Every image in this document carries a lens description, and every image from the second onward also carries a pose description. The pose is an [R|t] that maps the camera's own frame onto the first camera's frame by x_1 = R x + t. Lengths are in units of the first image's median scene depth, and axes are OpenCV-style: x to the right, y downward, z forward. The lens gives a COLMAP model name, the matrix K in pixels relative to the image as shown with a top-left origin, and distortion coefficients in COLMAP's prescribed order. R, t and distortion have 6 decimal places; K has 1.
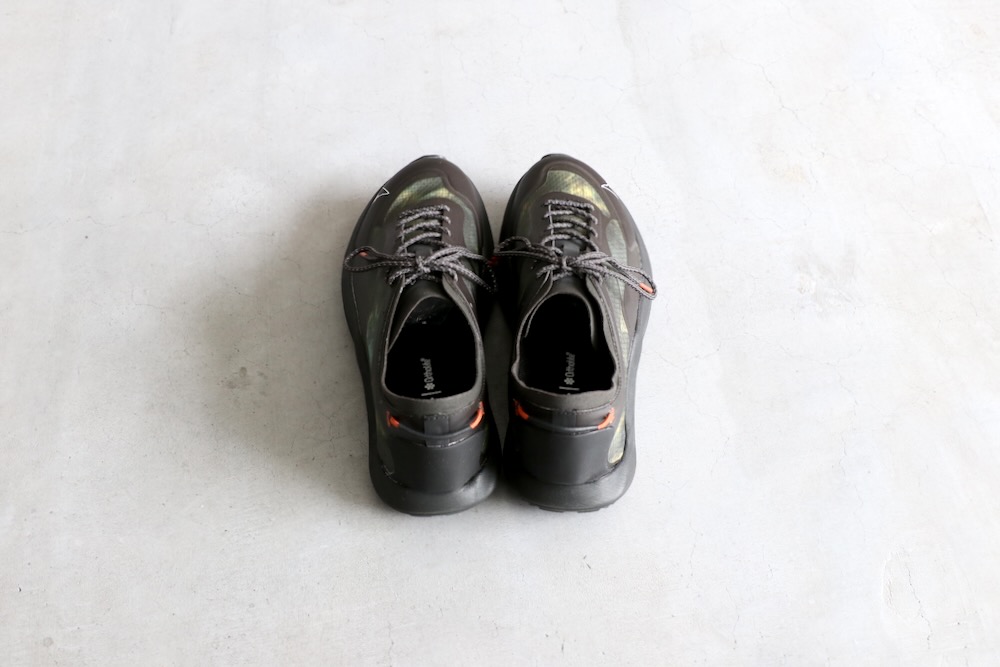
lens RADIAL K [[1172.0, 0, 500.0], [0, 1172.0, 333.5], [0, 0, 1]] dist [-0.115657, 0.083039]
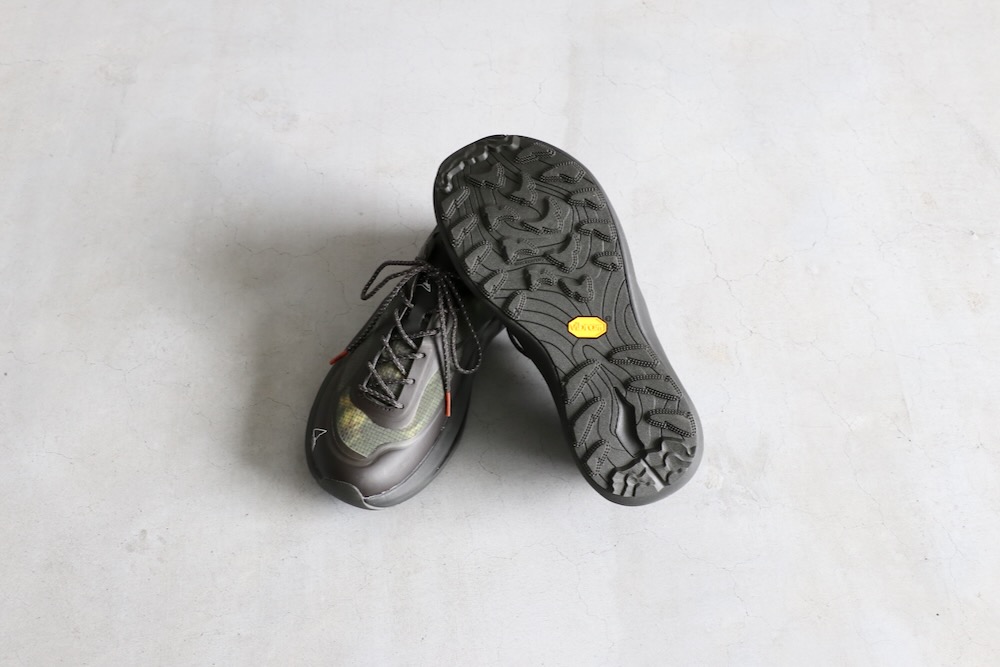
lens RADIAL K [[1172.0, 0, 500.0], [0, 1172.0, 333.5], [0, 0, 1]] dist [-0.115657, 0.083039]
pose [[0.997565, 0.068174, -0.014744, 0.084616], [-0.067786, 0.997377, 0.025362, -0.173410], [0.016434, -0.024301, 0.999570, 0.005302]]
